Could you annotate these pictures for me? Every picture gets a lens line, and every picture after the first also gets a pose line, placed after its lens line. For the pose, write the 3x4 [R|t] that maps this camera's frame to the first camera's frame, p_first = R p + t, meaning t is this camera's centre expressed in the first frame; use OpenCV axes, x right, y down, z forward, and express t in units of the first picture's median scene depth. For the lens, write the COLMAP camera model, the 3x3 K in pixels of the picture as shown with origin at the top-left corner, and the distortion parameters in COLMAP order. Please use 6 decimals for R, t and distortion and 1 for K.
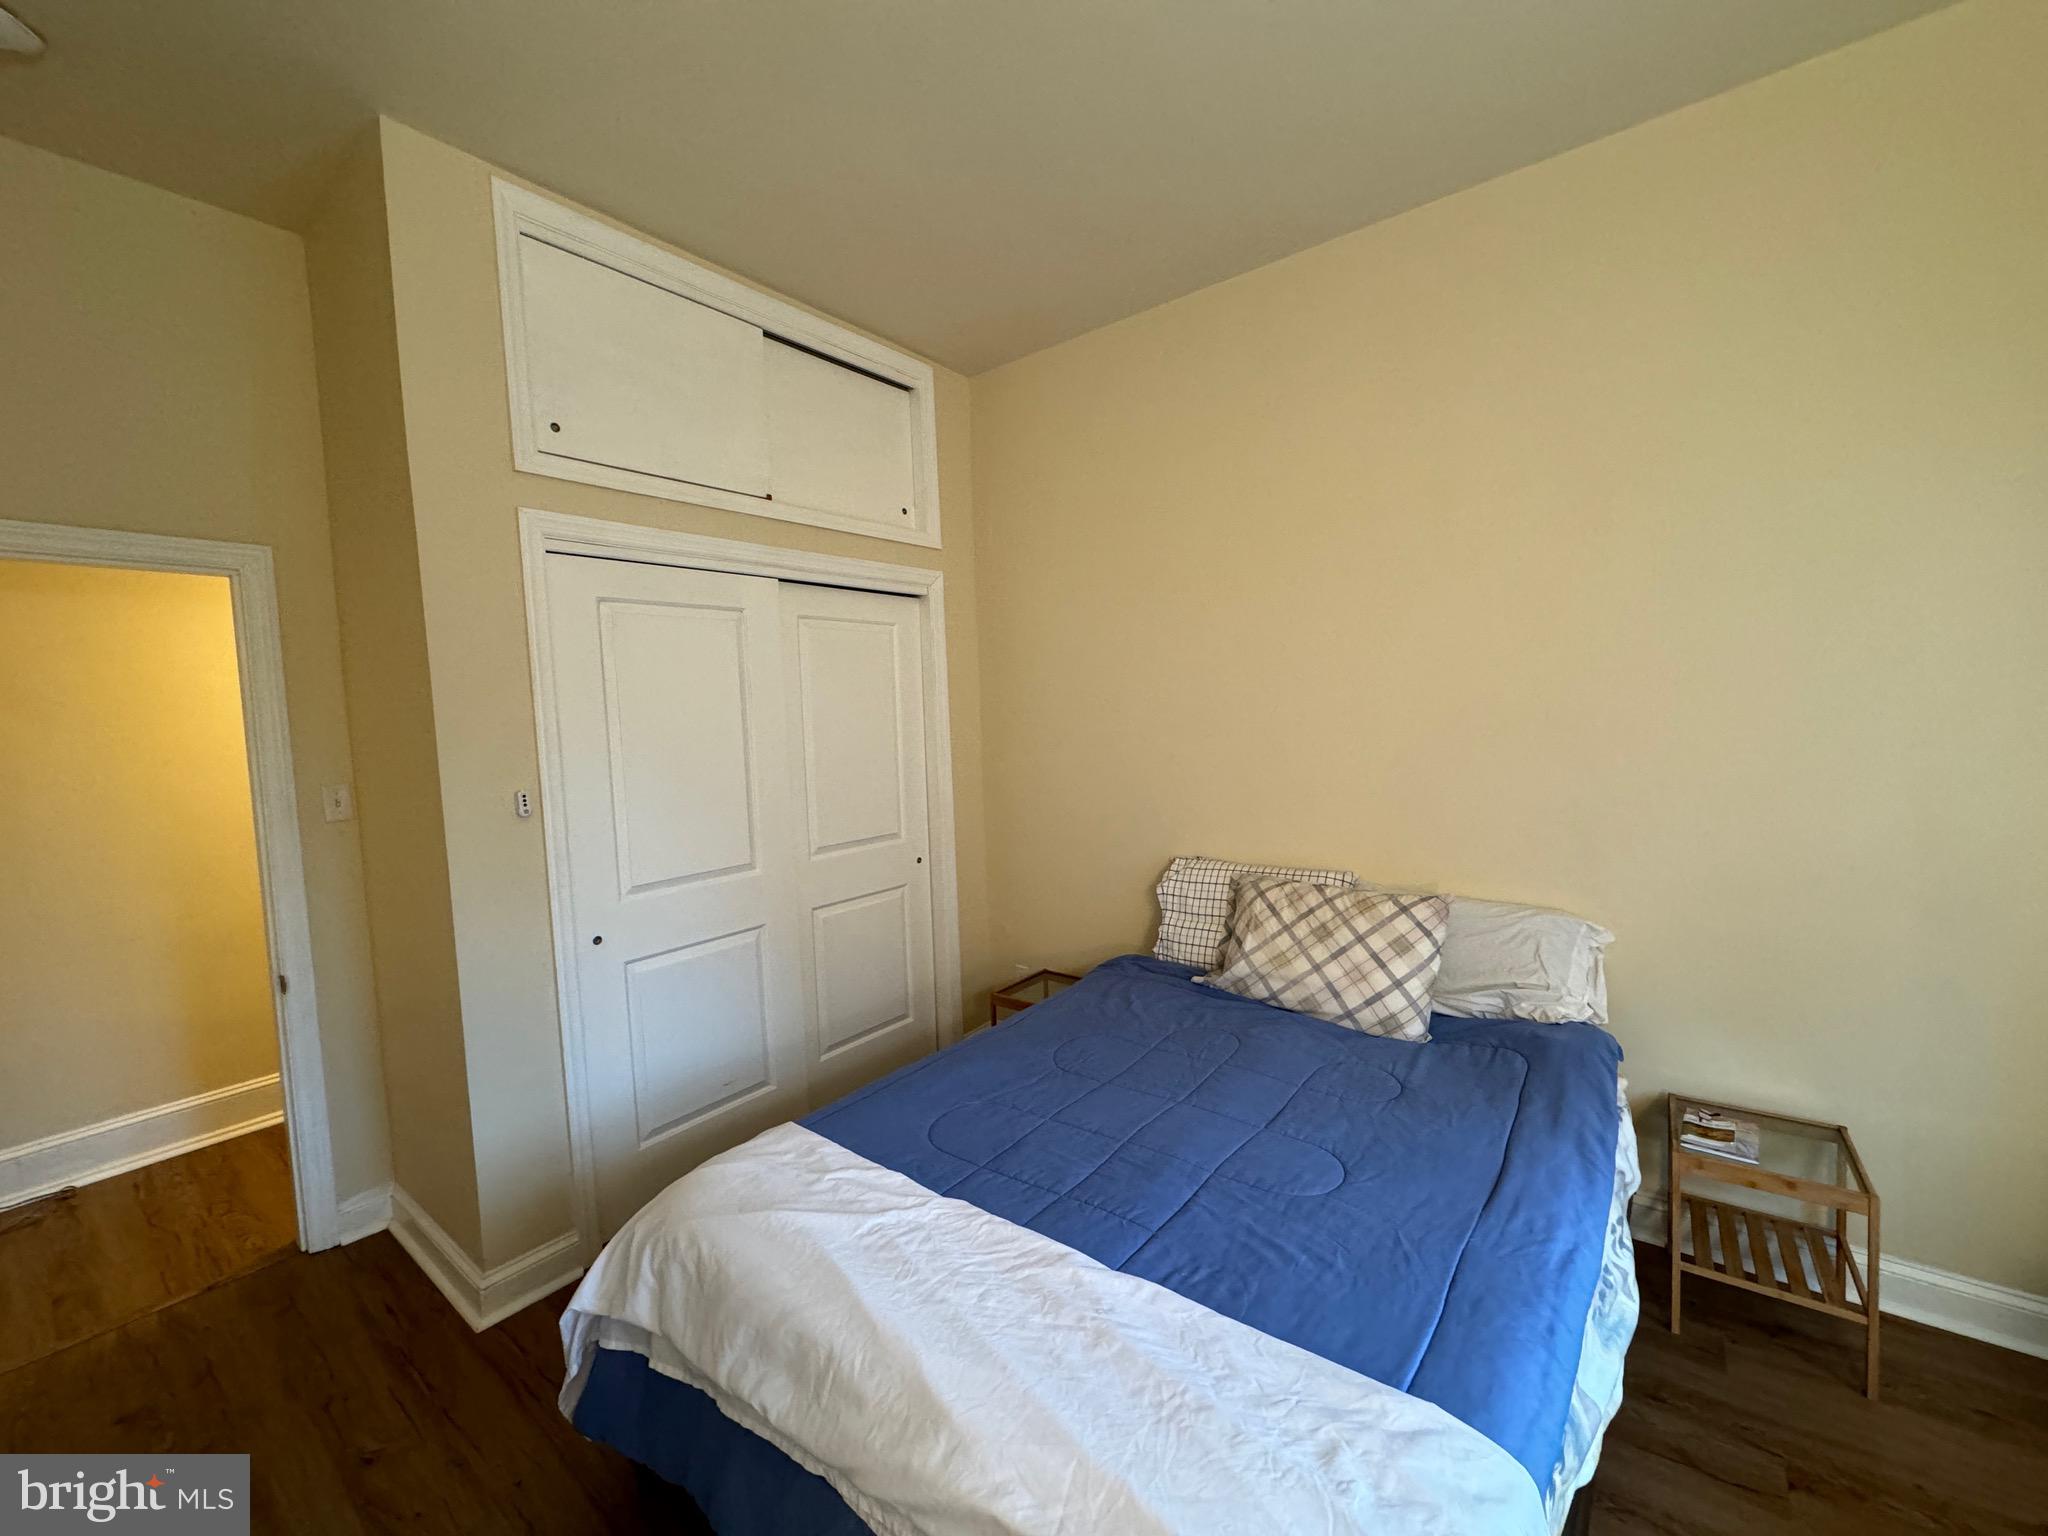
lens RADIAL K [[809.9, 0, 1027.0], [0, 809.9, 769.0], [0, 0, 1]] dist [-0.003208, 0.001331]
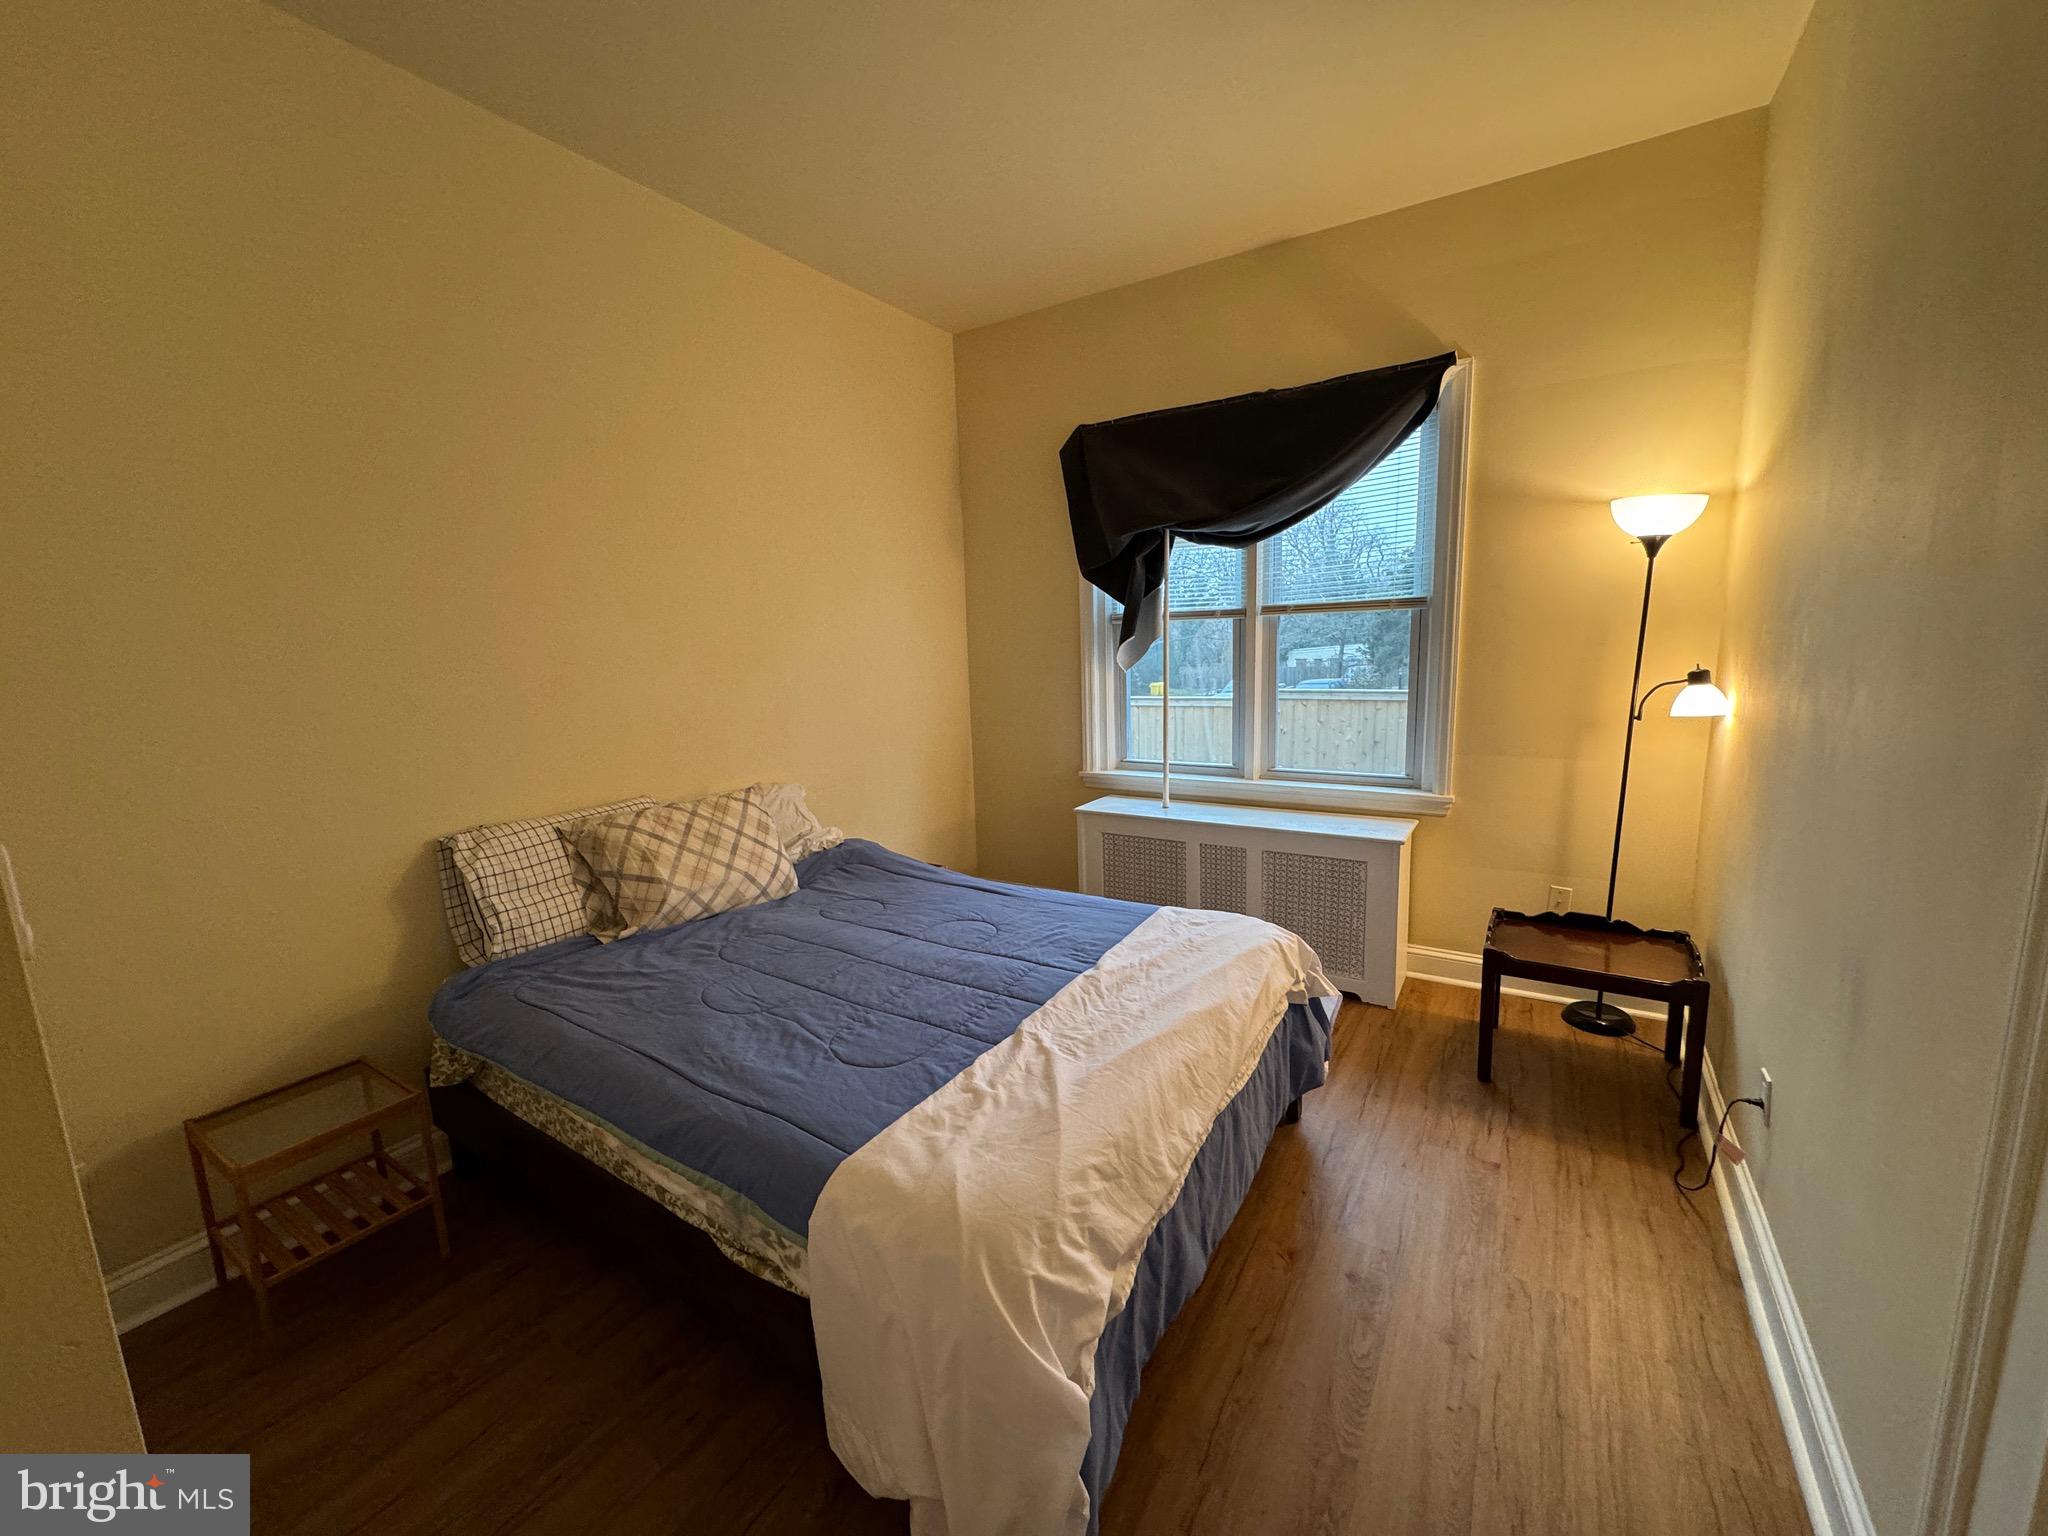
lens RADIAL K [[809.9, 0, 1026.9], [0, 809.9, 763.9], [0, 0, 1]] dist [-0.003208, 0.001331]
pose [[-0.105569, -0.115497, 0.987682, -0.795969], [0.105400, 0.986338, 0.126605, 0.006837], [-0.988810, 0.117467, -0.091953, 0.696024]]
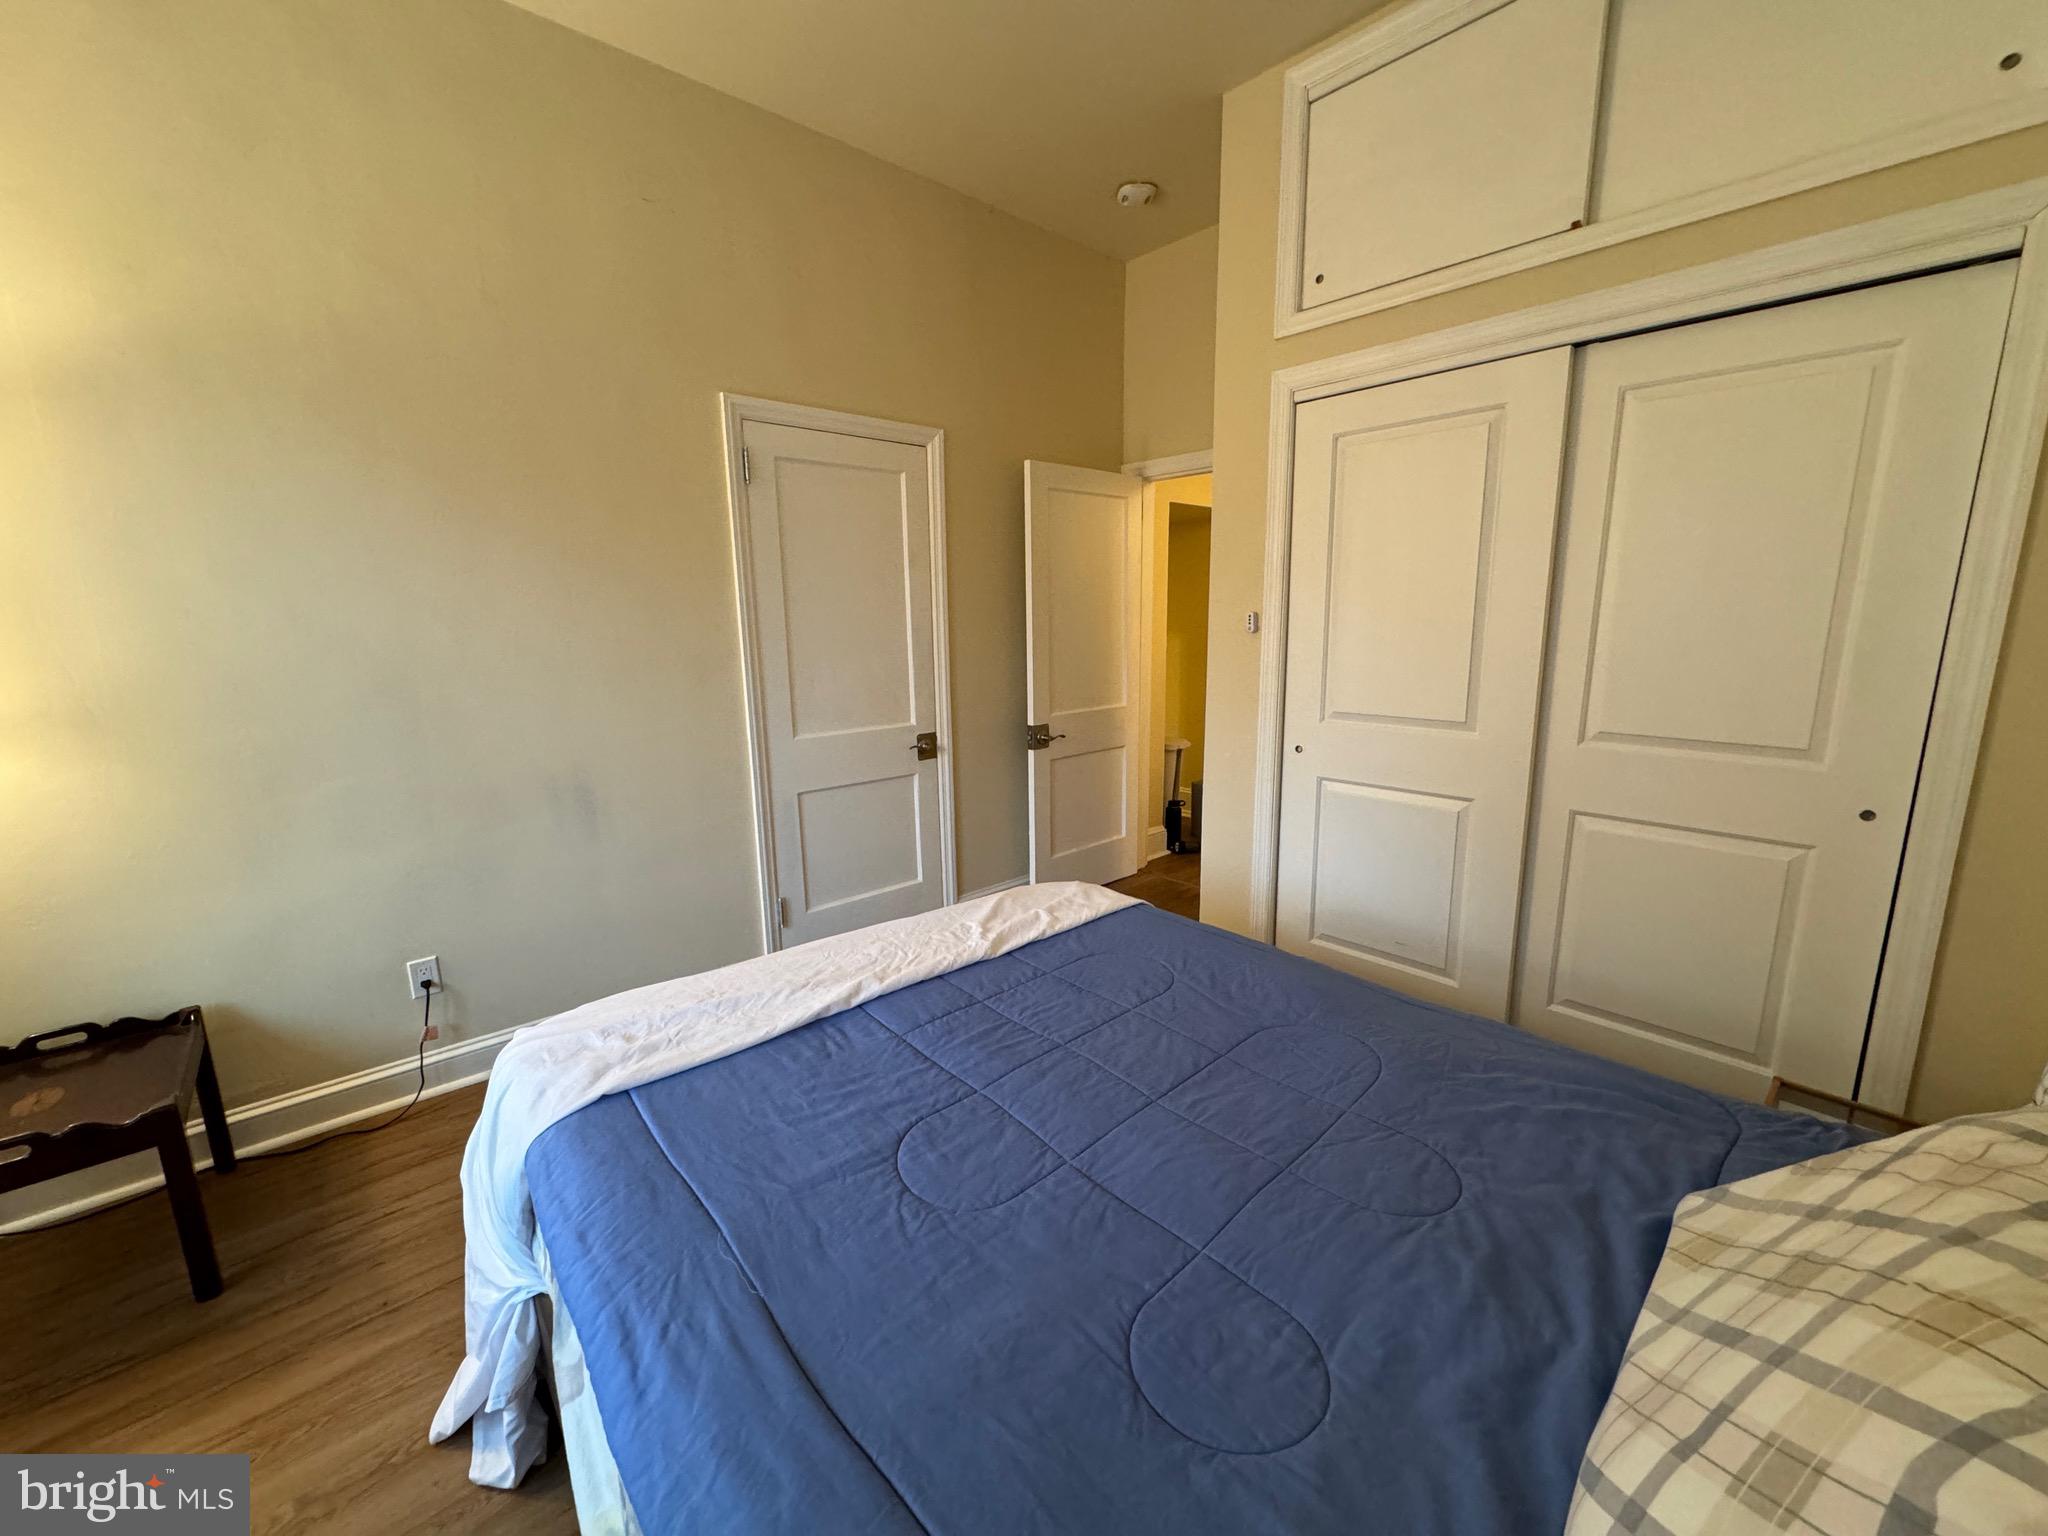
lens RADIAL K [[809.9, 0, 1028.2], [0, 809.9, 769.5], [0, 0, 1]] dist [-0.003208, 0.001331]
pose [[-0.162391, 0.230384, -0.959454, 0.664740], [-0.052167, 0.968996, 0.241505, -0.020126], [0.985347, 0.089269, -0.145338, 0.800057]]
